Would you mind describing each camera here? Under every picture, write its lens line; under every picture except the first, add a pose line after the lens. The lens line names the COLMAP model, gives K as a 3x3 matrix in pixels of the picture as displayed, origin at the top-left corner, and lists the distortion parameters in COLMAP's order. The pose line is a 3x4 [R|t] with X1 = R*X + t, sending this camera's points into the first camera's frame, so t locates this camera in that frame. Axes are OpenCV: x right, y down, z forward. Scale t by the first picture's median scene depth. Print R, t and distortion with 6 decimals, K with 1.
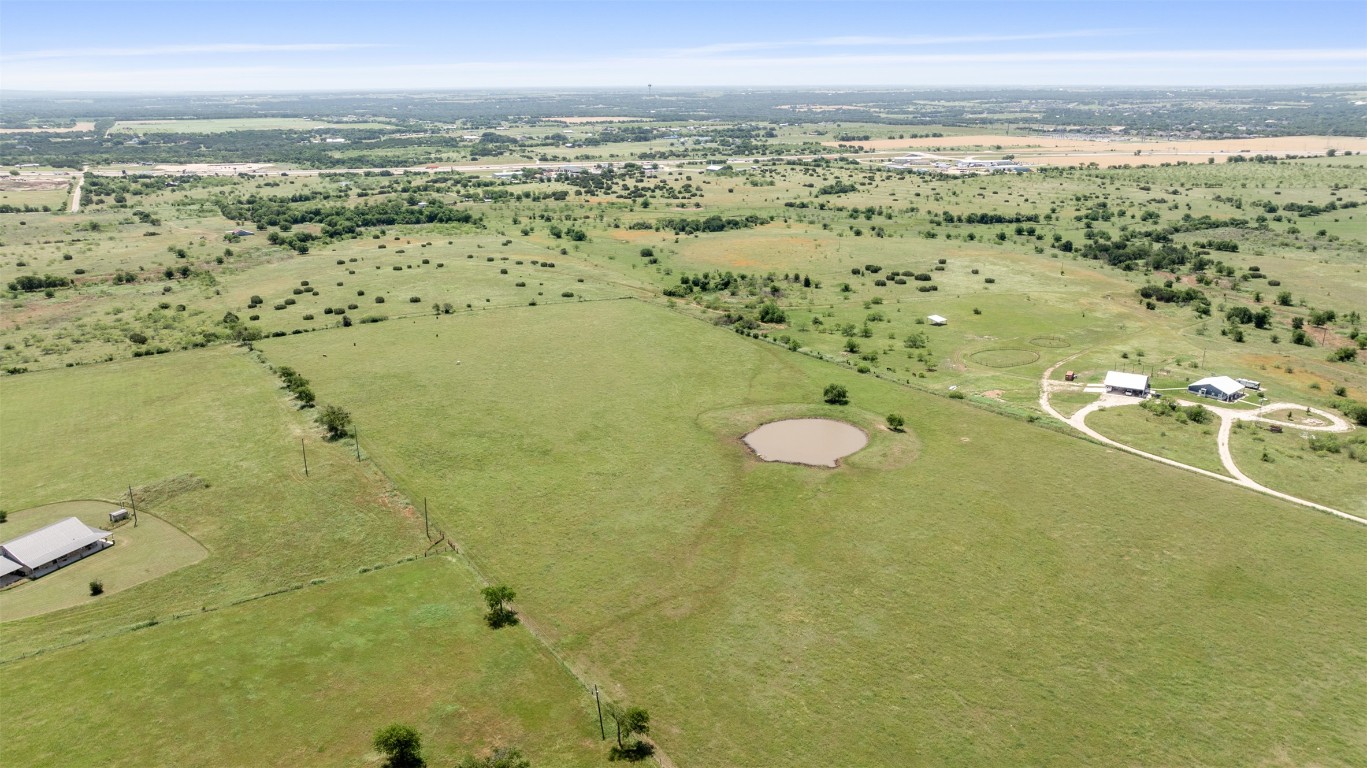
lens RADIAL K [[955.5, 0, 675.4], [0, 955.5, 386.5], [0, 0, 1]] dist [-0.029258, 0.025598]
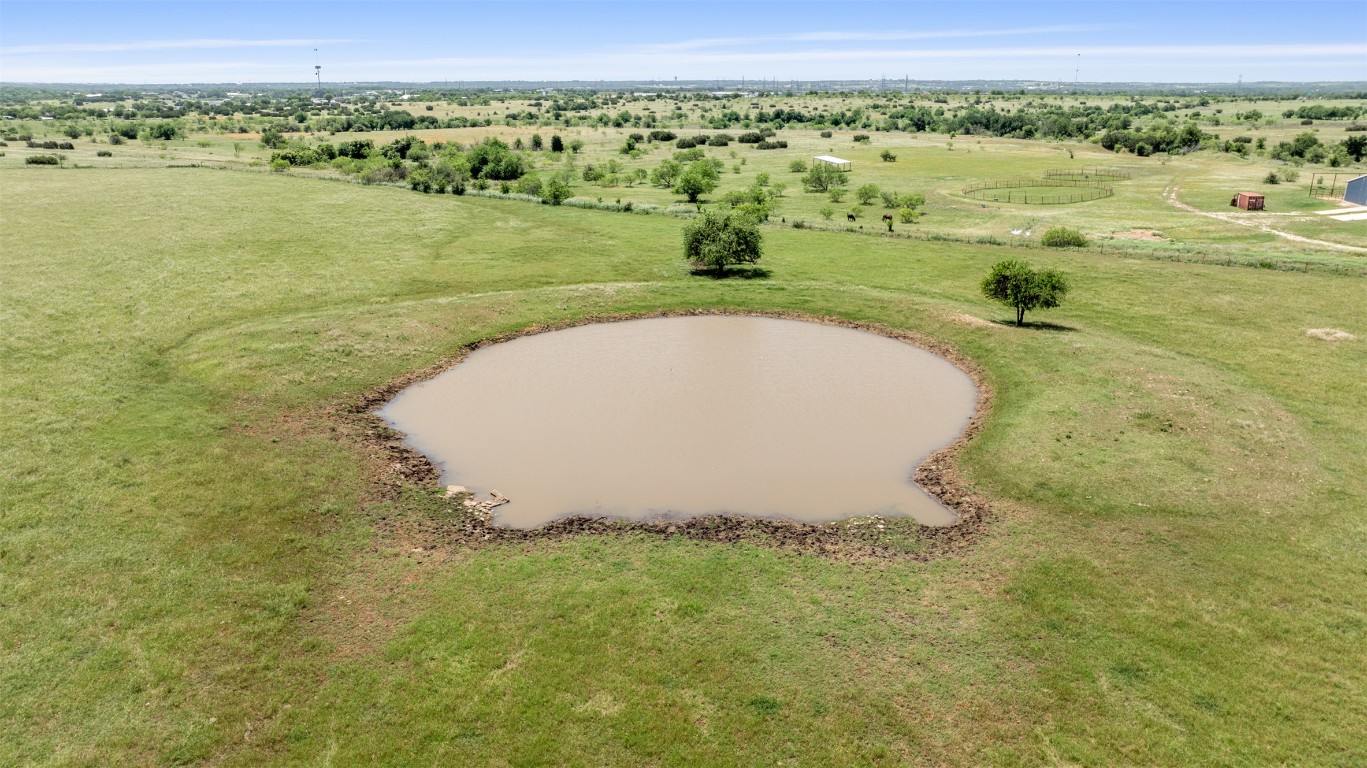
lens RADIAL K [[955.5, 0, 683.6], [0, 955.5, 384.0], [0, 0, 1]] dist [-0.029258, 0.025598]
pose [[0.956997, -0.076902, 0.279718, 0.026301], [0.078603, 0.996893, 0.005148, 0.018152], [-0.279245, 0.017060, 0.960068, 0.273141]]
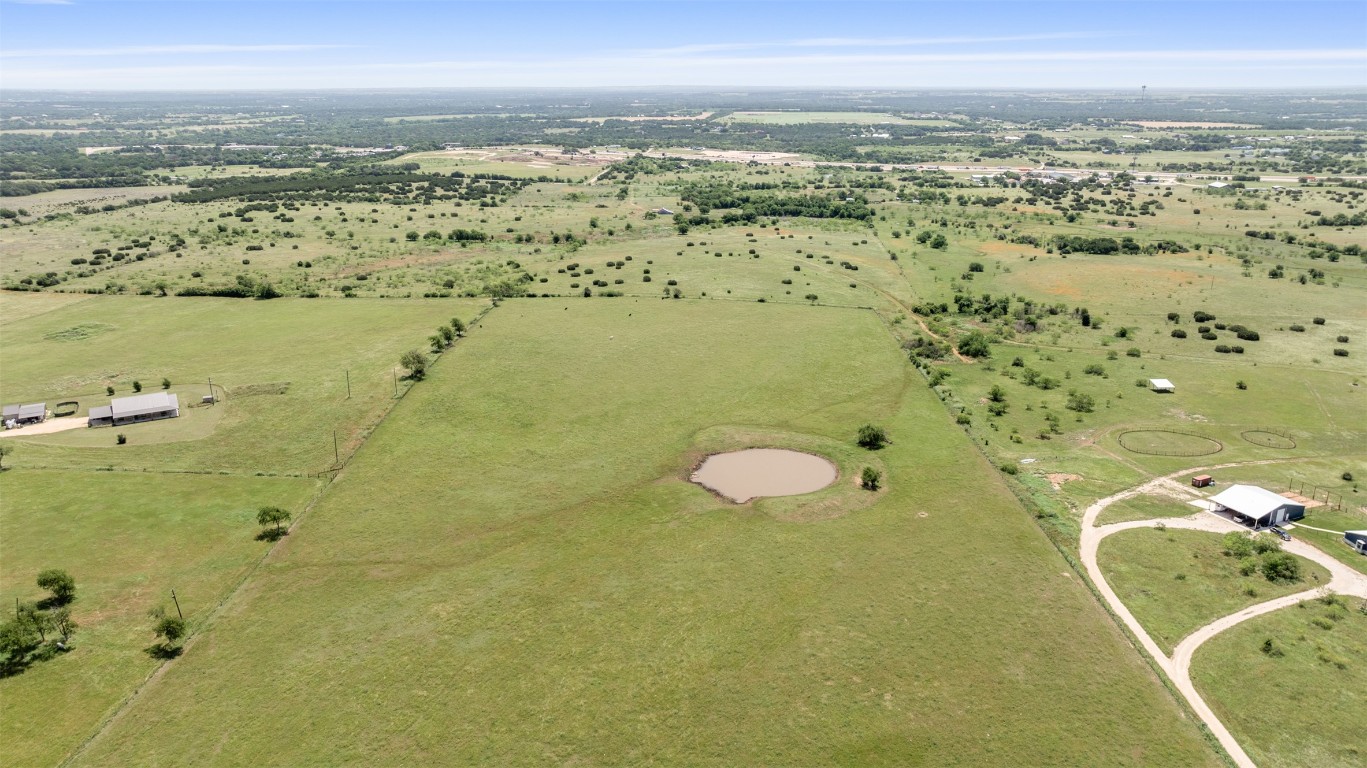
lens RADIAL K [[955.5, 0, 688.5], [0, 955.5, 373.4], [0, 0, 1]] dist [-0.029258, 0.025598]
pose [[0.818250, 0.172068, -0.548506, 0.192196], [-0.177796, 0.983120, 0.043175, -0.021875], [0.546676, 0.062194, 0.835031, 0.062889]]
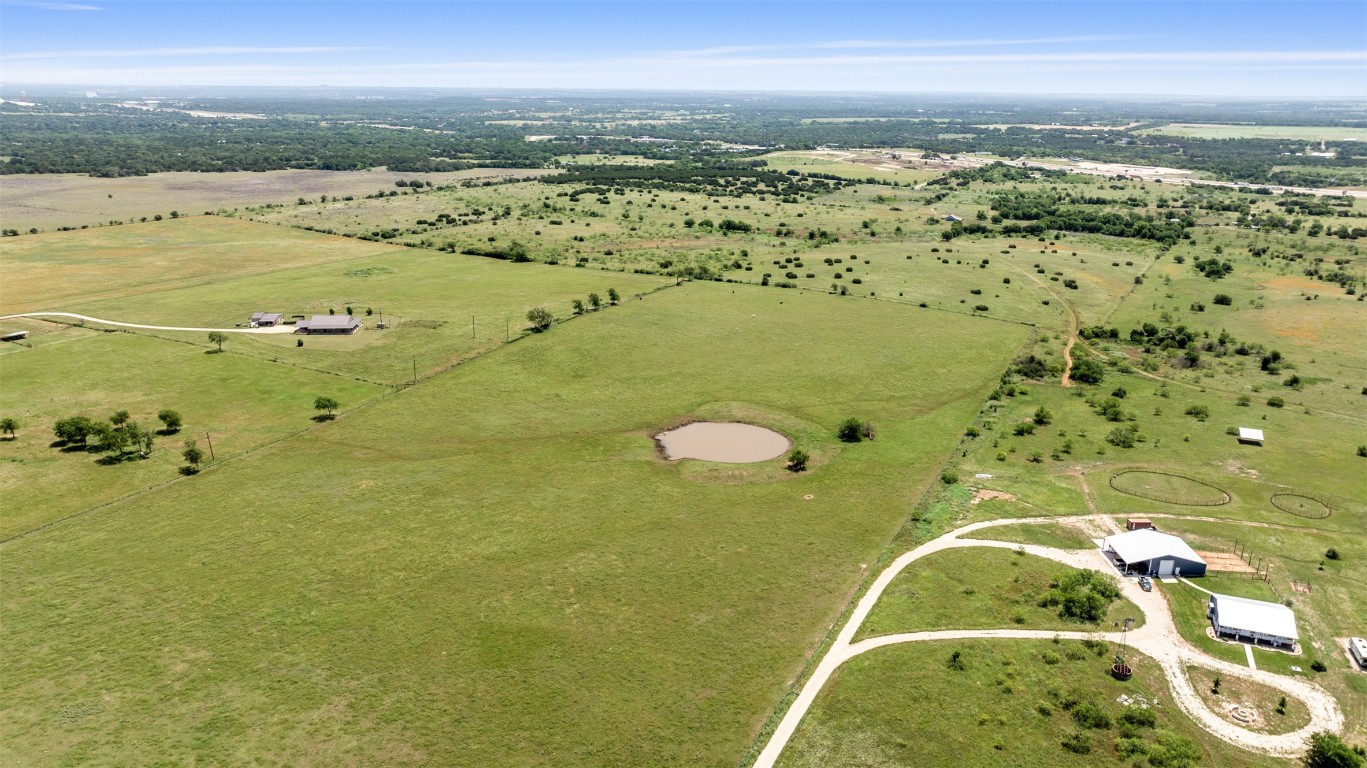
lens RADIAL K [[955.5, 0, 693.3], [0, 955.5, 397.8], [0, 0, 1]] dist [-0.029258, 0.025598]
pose [[0.494018, 0.281024, -0.822783, 0.317068], [-0.275680, 0.948124, 0.158310, -0.046815], [0.824589, 0.148616, 0.545863, 0.142598]]
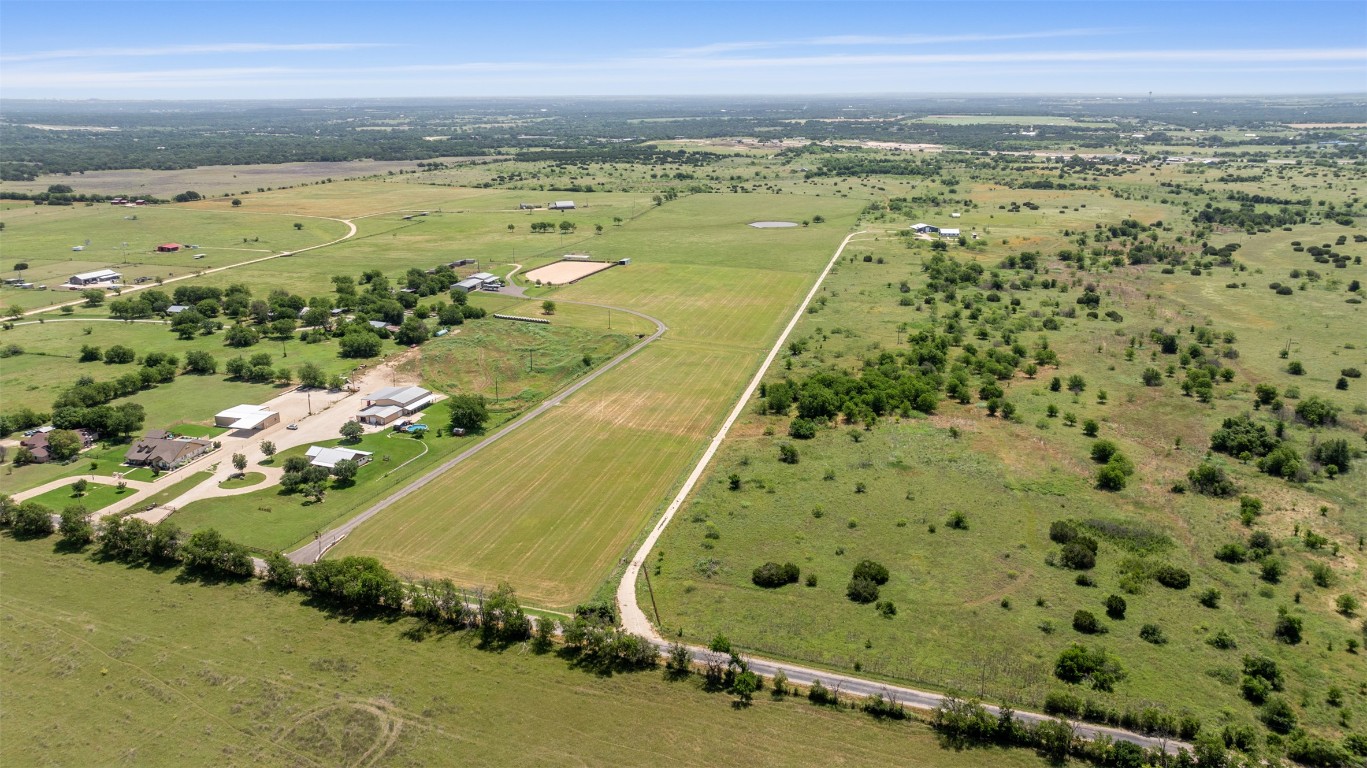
lens RADIAL K [[955.5, 0, 685.8], [0, 955.5, 383.5], [0, 0, 1]] dist [-0.029258, 0.025598]
pose [[0.663058, 0.221884, -0.714928, 0.676928], [-0.225522, 0.969898, 0.091857, 0.101608], [0.713789, 0.100325, 0.693138, -0.337330]]
